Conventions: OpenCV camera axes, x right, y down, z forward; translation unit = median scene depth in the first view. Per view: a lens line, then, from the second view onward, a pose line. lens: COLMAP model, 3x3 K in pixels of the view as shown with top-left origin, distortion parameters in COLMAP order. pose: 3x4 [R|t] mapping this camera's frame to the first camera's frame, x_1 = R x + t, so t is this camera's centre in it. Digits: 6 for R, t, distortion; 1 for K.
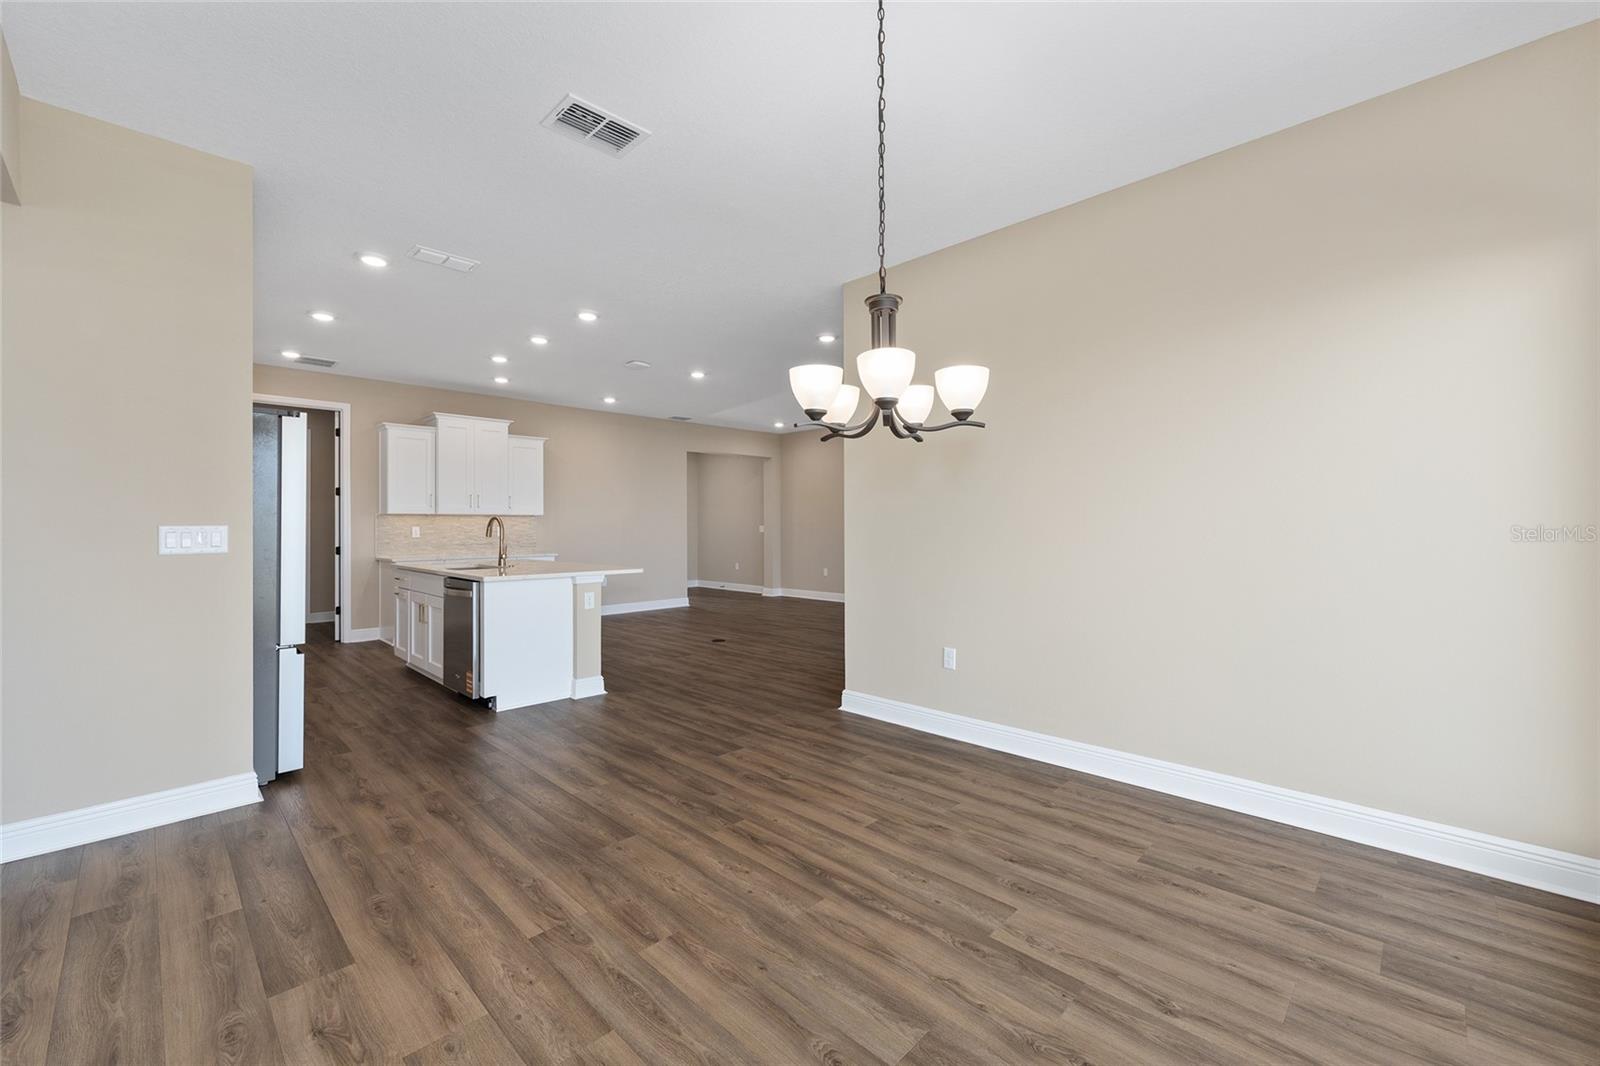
lens RADIAL K [[645.3, 0, 800.0], [0, 645.3, 525.8], [0, 0, 1]] dist [-0.005643, 0.002095]
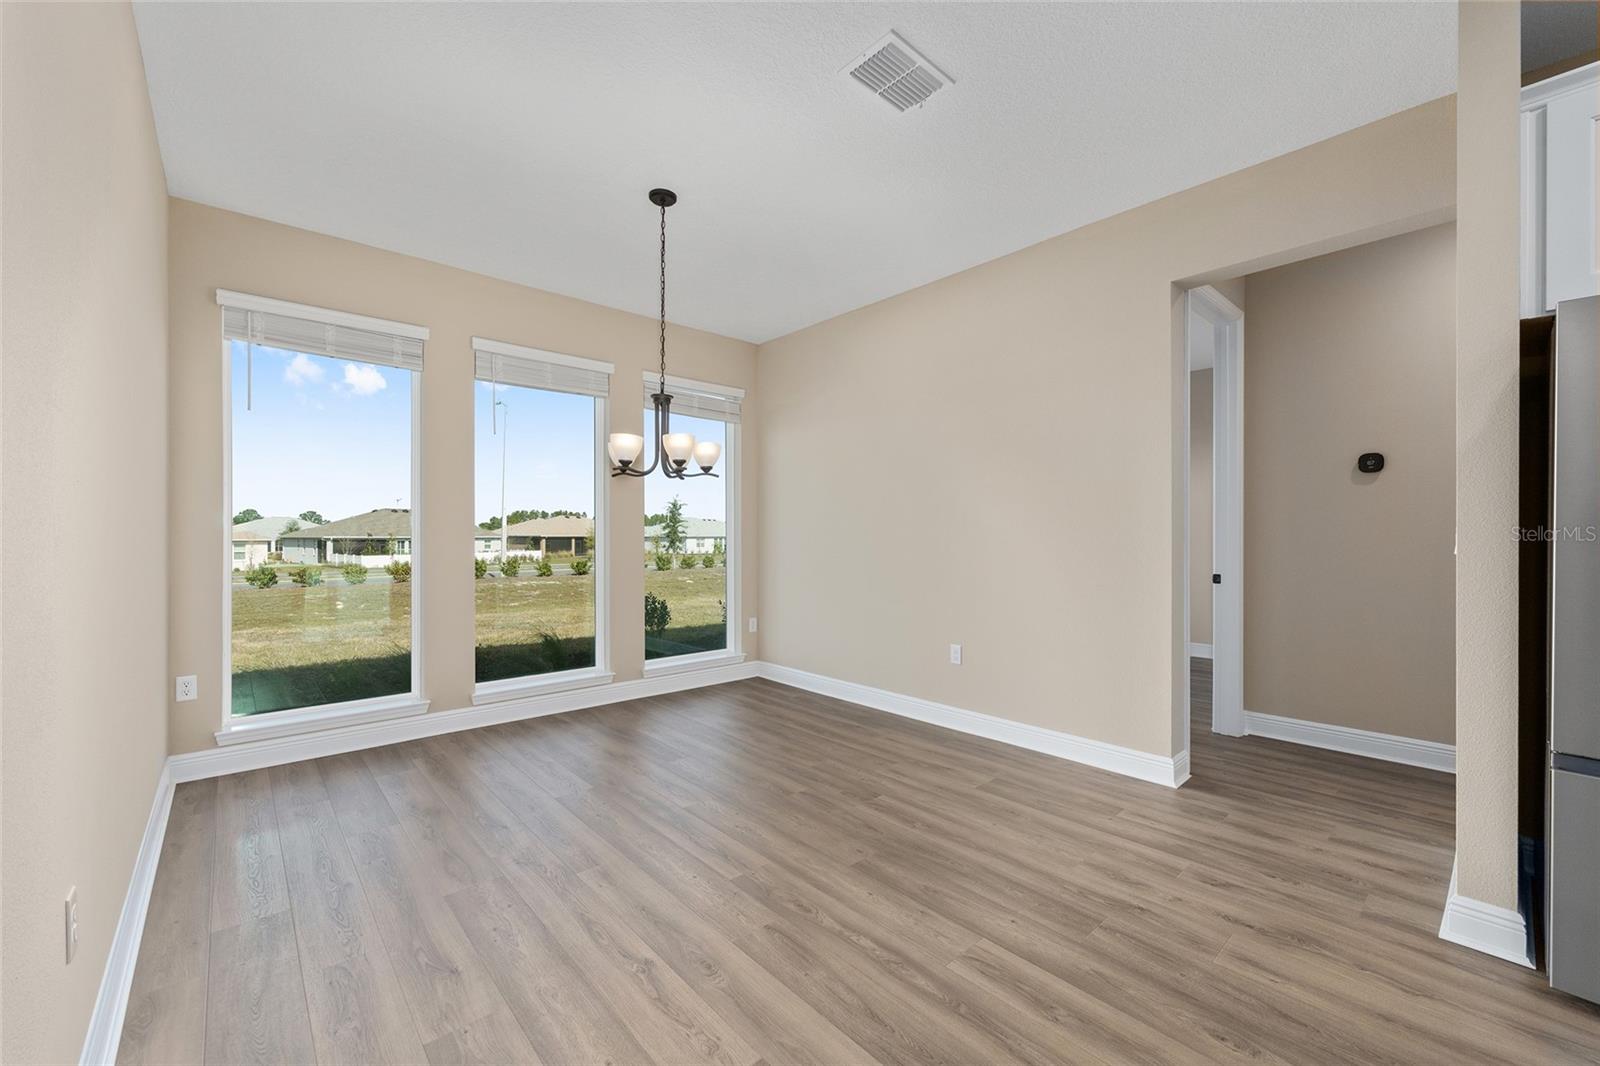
lens RADIAL K [[645.3, 0, 800.4], [0, 645.3, 532.9], [0, 0, 1]] dist [-0.005643, 0.002095]
pose [[-0.997661, 0.005125, 0.068163, -0.241658], [0.004864, 0.999980, -0.003993, 0.008352], [-0.068183, -0.003652, -0.997666, 1.872217]]
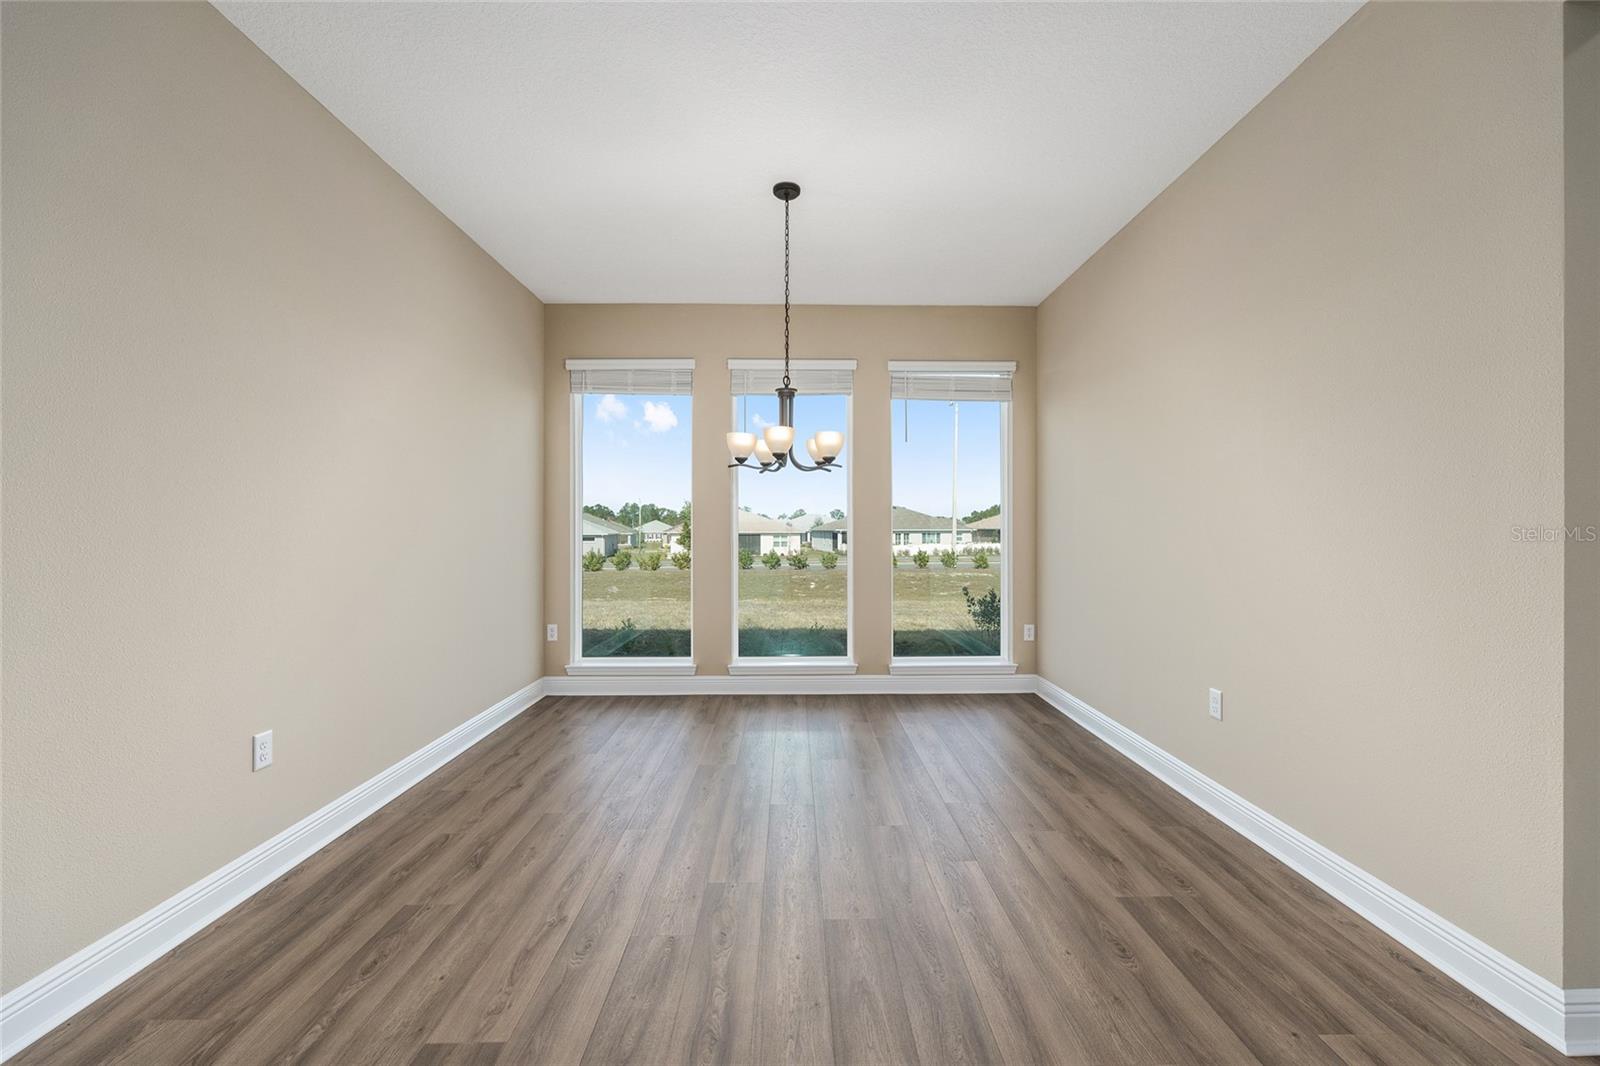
lens RADIAL K [[645.3, 0, 797.8], [0, 645.3, 529.5], [0, 0, 1]] dist [-0.005643, 0.002095]
pose [[-0.706494, 0.005373, 0.707698, -0.764366], [0.005445, 0.999983, -0.002156, 0.009301], [-0.707698, 0.002331, -0.706512, 1.529792]]
